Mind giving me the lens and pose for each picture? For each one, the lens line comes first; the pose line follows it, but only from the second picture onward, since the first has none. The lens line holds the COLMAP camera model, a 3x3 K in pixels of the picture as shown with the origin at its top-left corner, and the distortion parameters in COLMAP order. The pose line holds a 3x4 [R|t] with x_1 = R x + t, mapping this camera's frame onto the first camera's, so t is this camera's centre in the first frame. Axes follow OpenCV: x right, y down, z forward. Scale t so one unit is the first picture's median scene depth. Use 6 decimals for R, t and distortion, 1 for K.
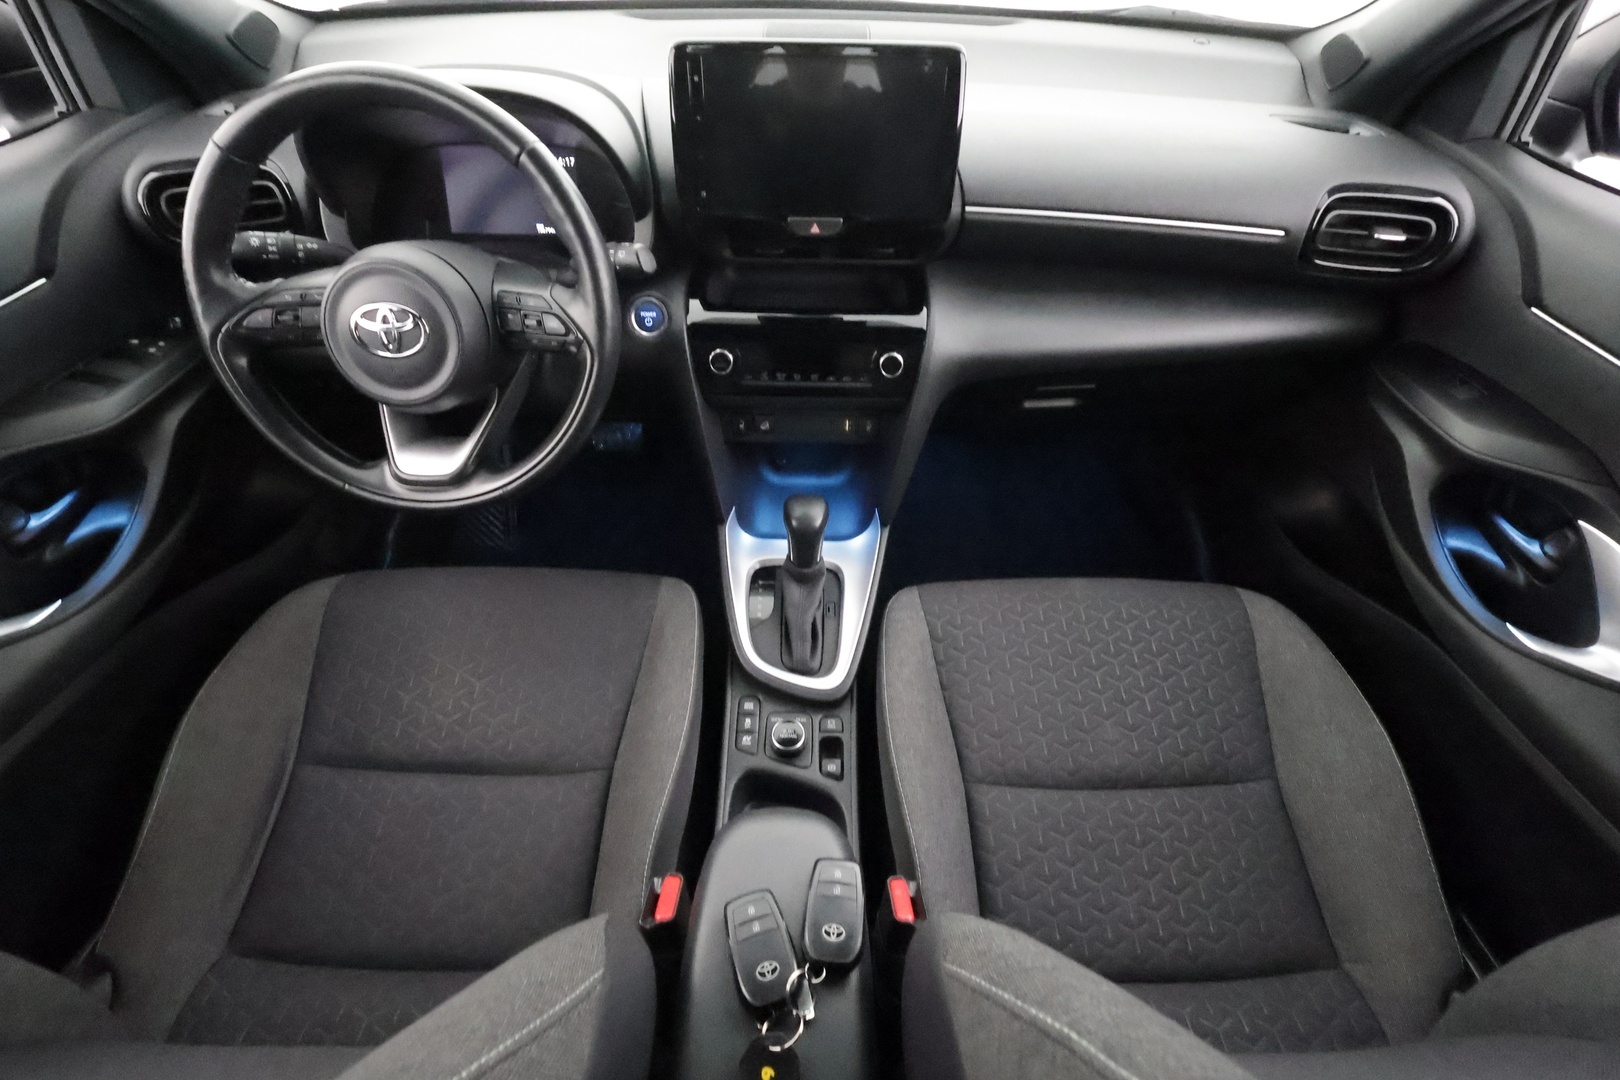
lens RADIAL K [[773.2, 0, 838.3], [0, 773.2, 549.5], [0, 0, 1]] dist [-0.001752, 0.000795]
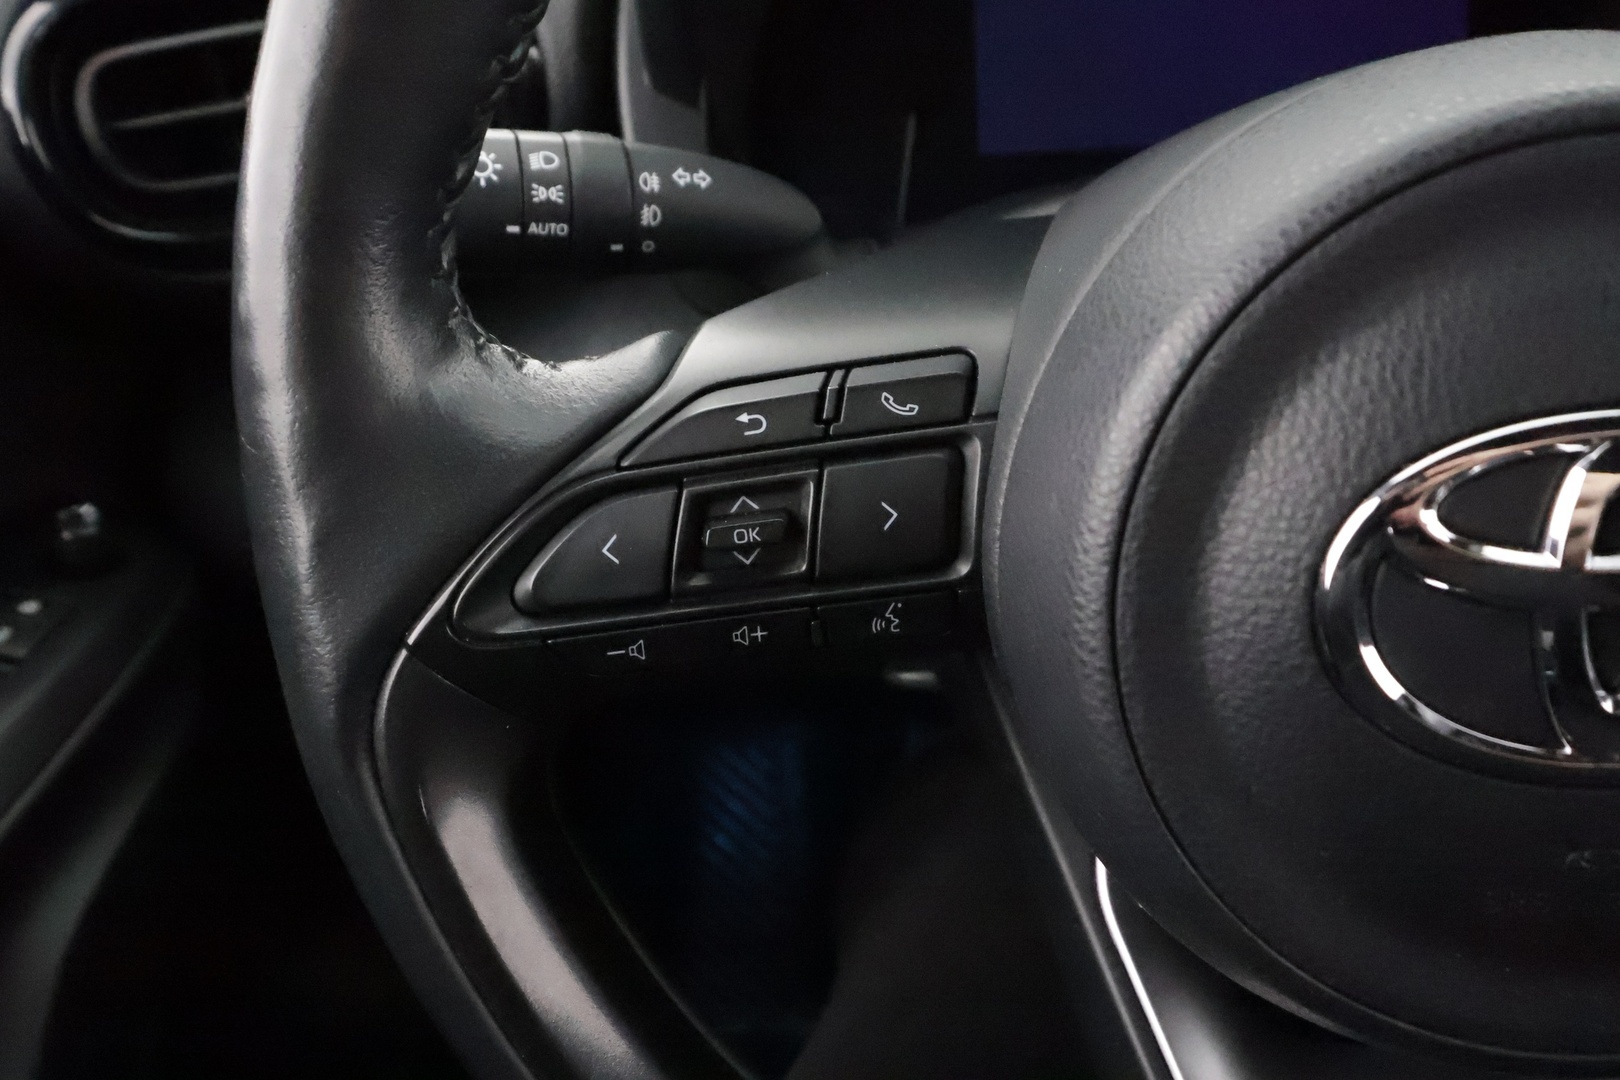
lens RADIAL K [[1302.8, 0, 850.2], [0, 1302.8, 476.3], [0, 0, 1]] dist [-0.002024, -0.037812]
pose [[0.991713, -0.069906, -0.107788, -0.569462], [0.048680, 0.980906, -0.188290, -0.221855], [0.118892, 0.181483, 0.976181, 0.615727]]
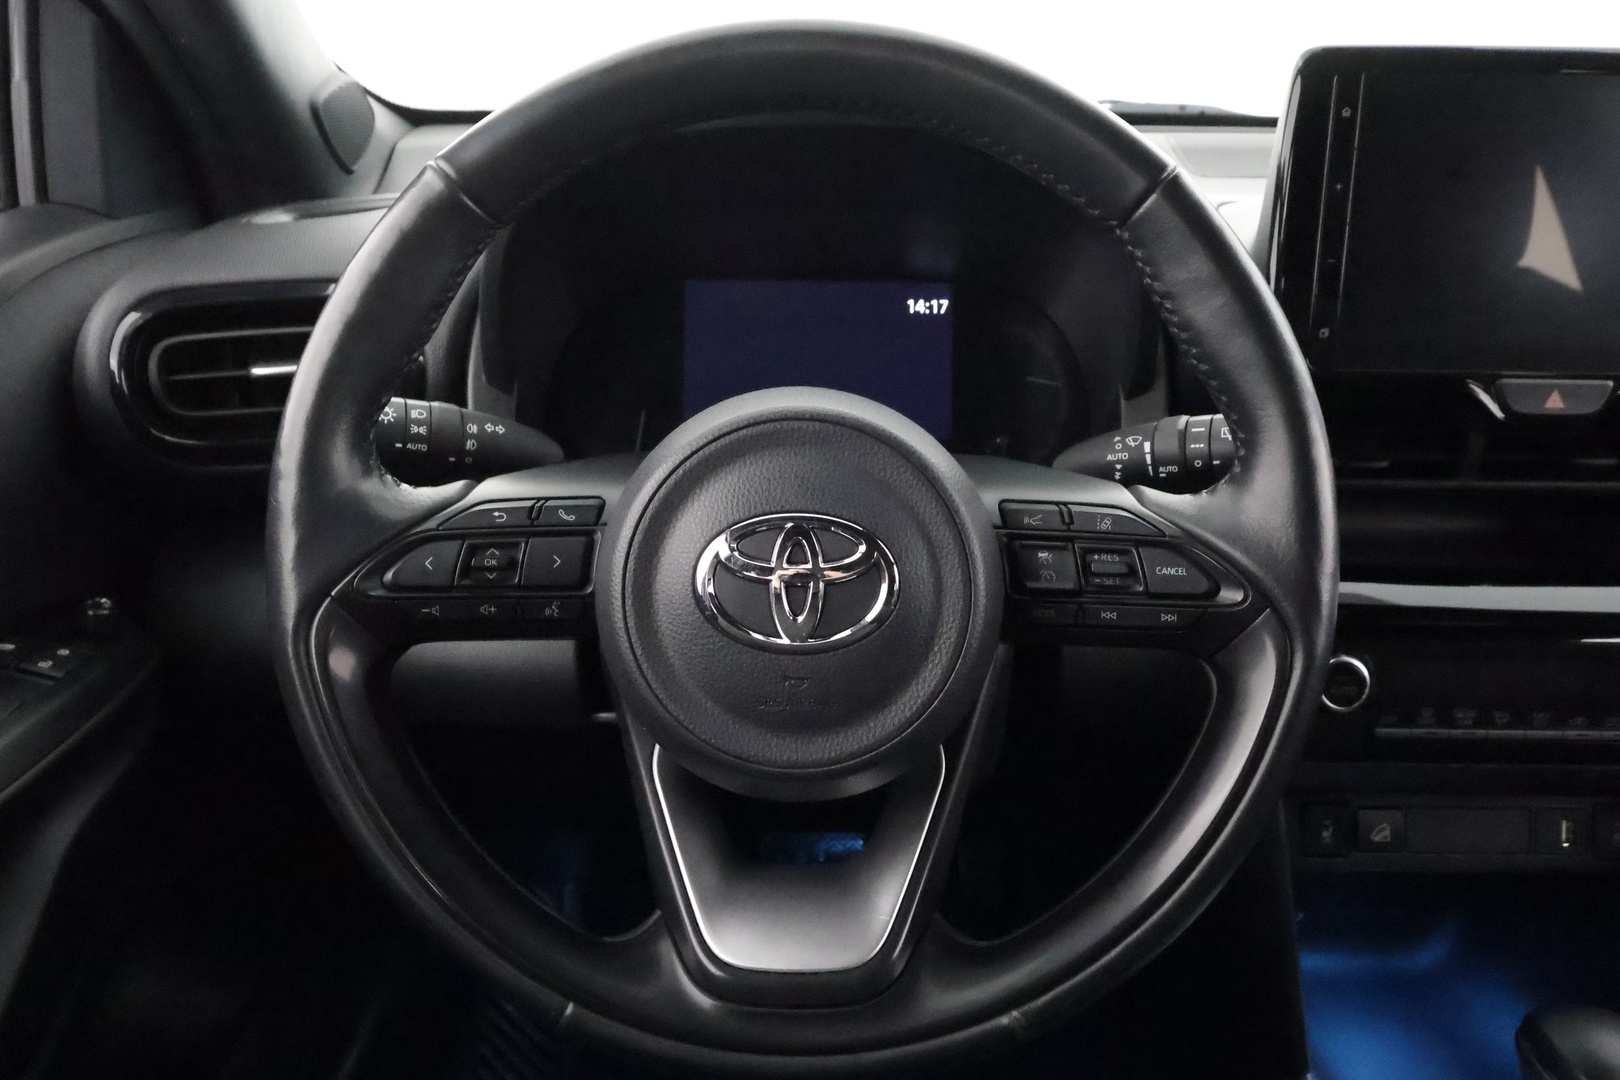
lens RADIAL K [[1220.9, 0, 817.0], [0, 1220.9, 555.1], [0, 0, 1]] dist [-0.006449, -0.001924]
pose [[0.999907, -0.007173, 0.011636, -0.478216], [0.011126, 0.921596, -0.387992, -0.048423], [-0.007941, 0.388085, 0.921589, 0.358501]]
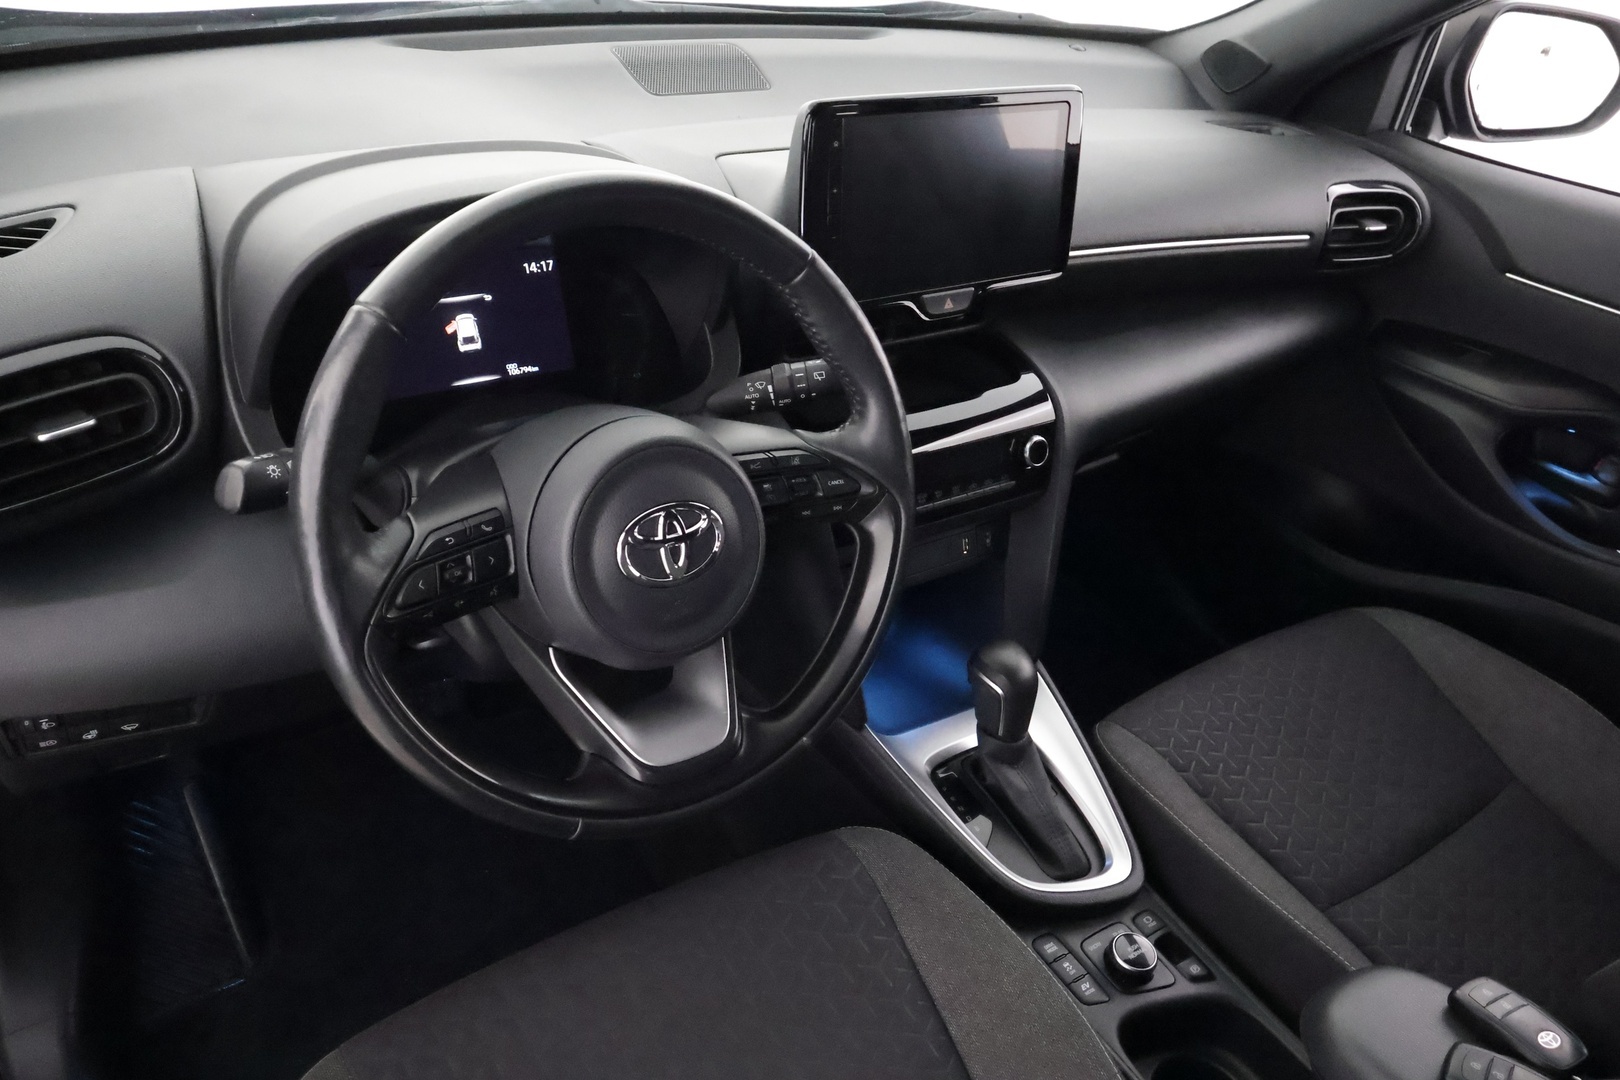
lens RADIAL K [[1302.8, 0, 819.6], [0, 1302.8, 546.6], [0, 0, 1]] dist [-0.002024, -0.037812]
pose [[0.809354, -0.247554, 0.532599, -0.879800], [0.334906, 0.939476, -0.072262, -0.133621], [-0.482476, 0.236856, 0.843277, 0.018067]]
